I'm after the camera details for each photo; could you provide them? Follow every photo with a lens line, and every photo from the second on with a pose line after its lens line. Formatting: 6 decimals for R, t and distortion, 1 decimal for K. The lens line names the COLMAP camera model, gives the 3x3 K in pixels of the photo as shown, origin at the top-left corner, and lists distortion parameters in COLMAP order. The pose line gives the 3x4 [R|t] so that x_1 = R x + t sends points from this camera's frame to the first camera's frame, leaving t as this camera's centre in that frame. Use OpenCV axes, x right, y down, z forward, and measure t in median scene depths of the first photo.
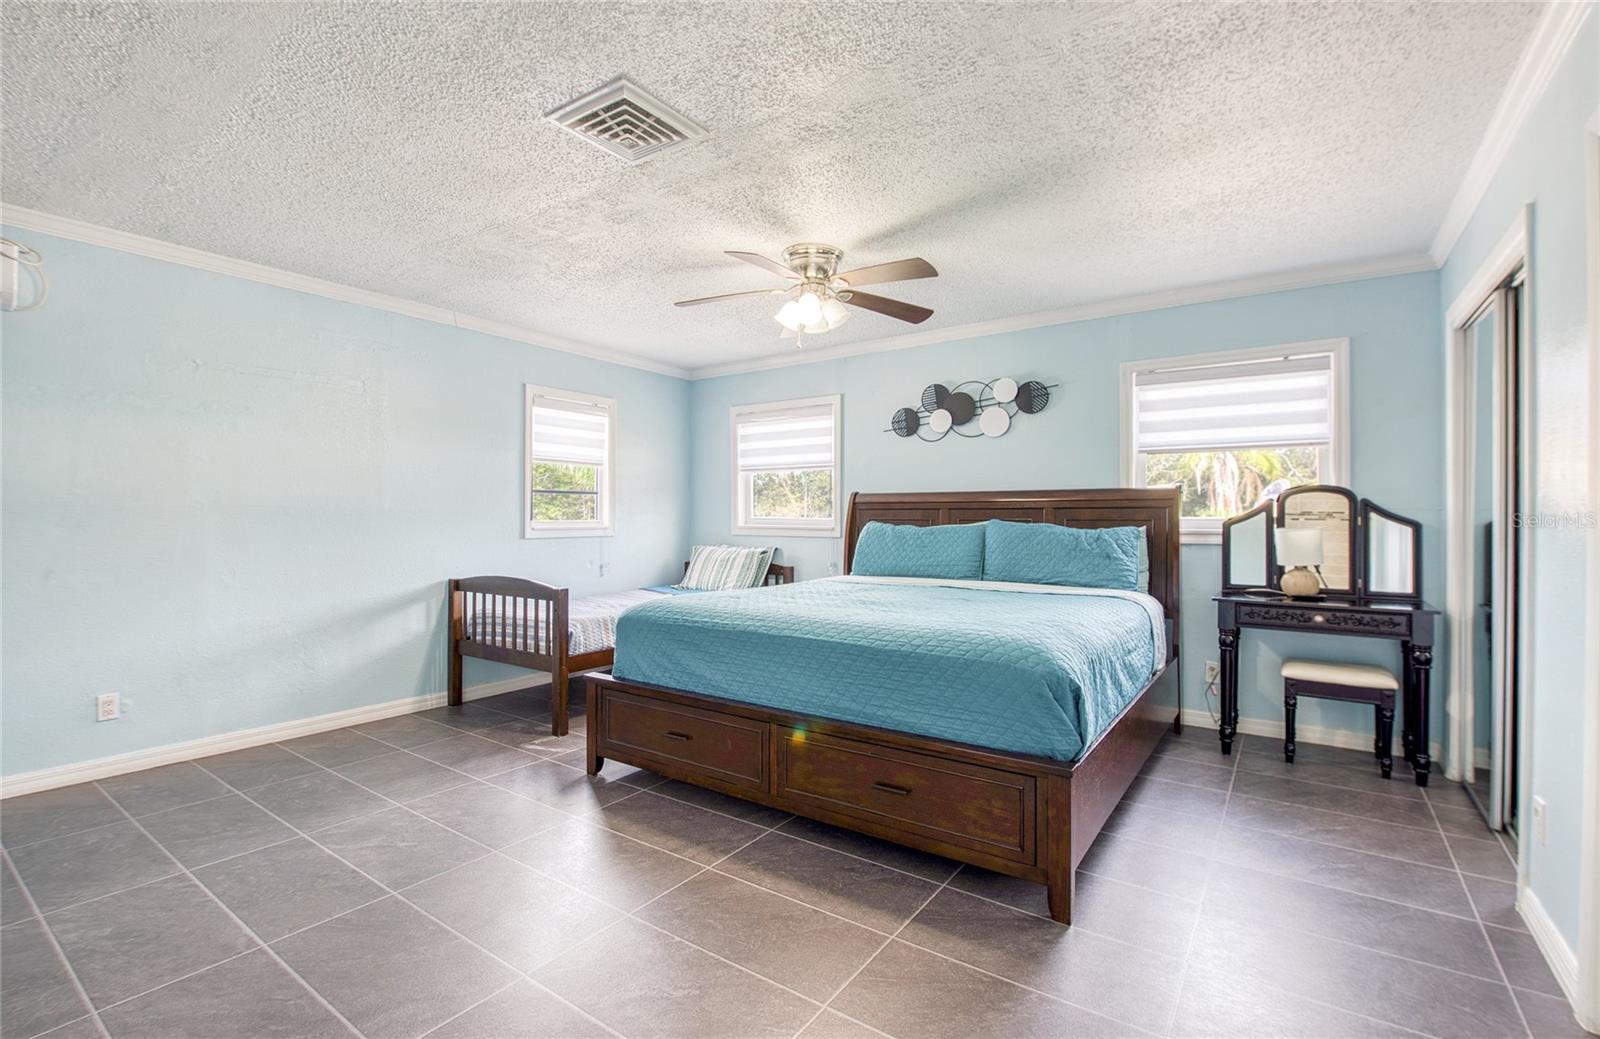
lens RADIAL K [[709.6, 0, 809.1], [0, 709.6, 515.2], [0, 0, 1]] dist [-0.004621, -0.001112]
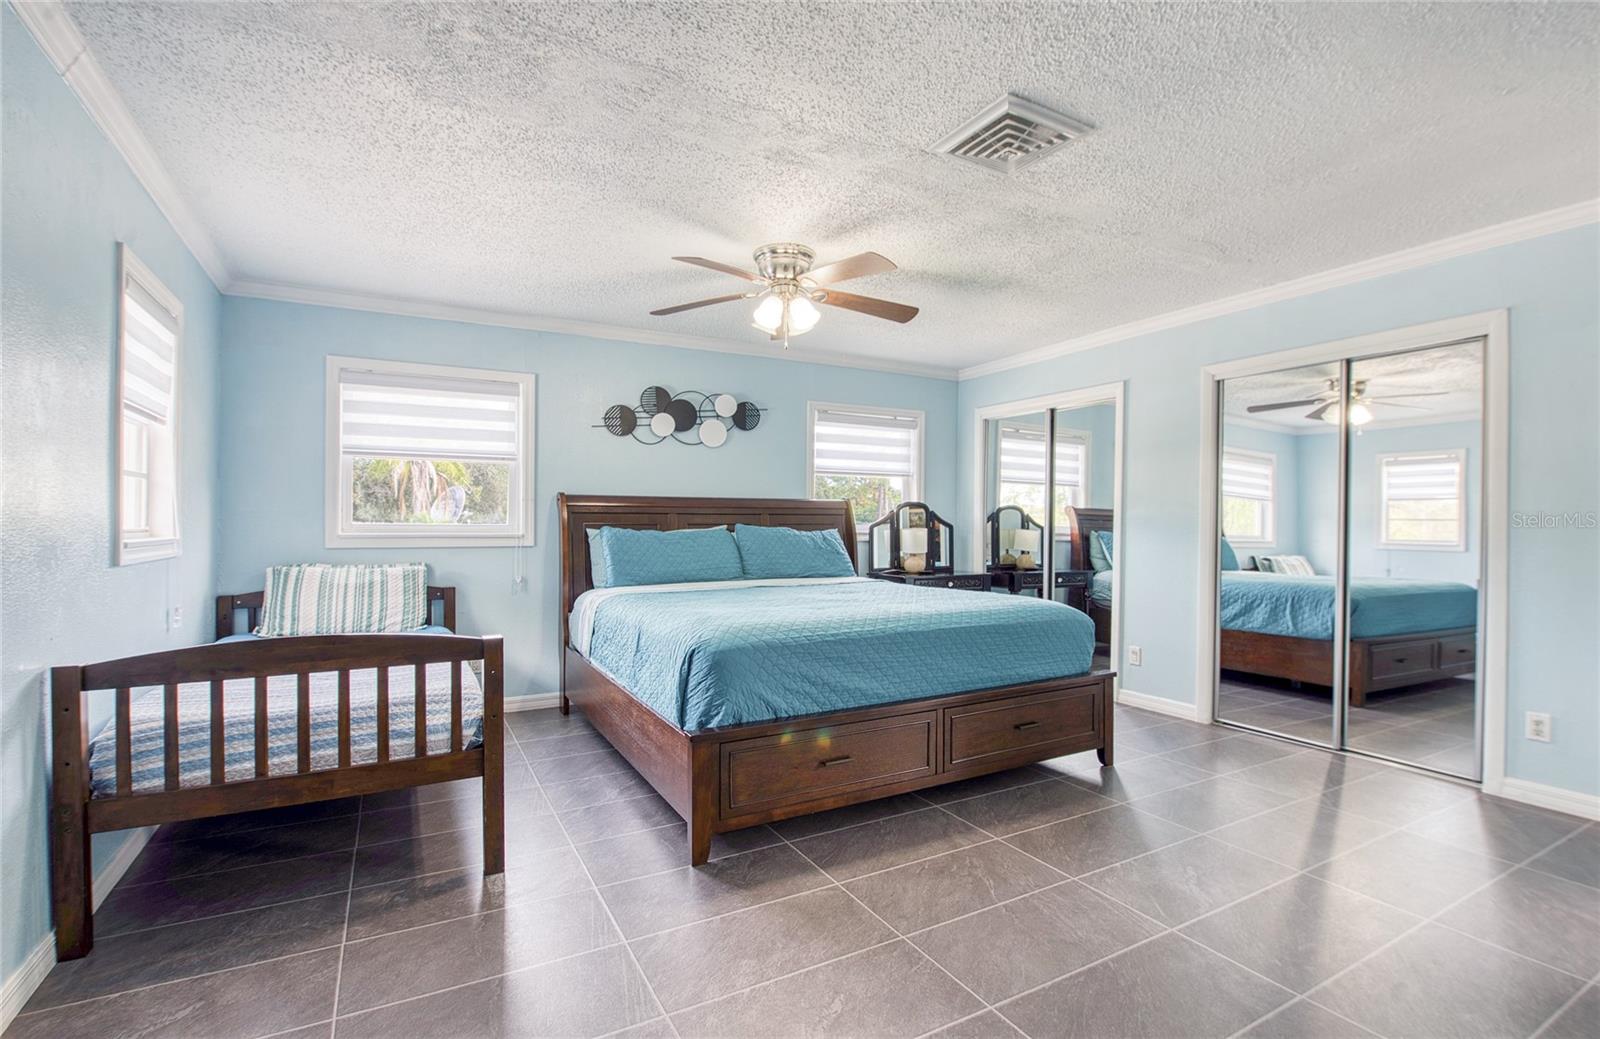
lens RADIAL K [[709.6, 0, 809.1], [0, 709.6, 527.7], [0, 0, 1]] dist [-0.004621, -0.001112]
pose [[0.455457, -0.006416, 0.890235, -0.671624], [-0.002378, 0.999962, 0.008424, 0.002104], [-0.890255, -0.005954, 0.455424, 0.407272]]
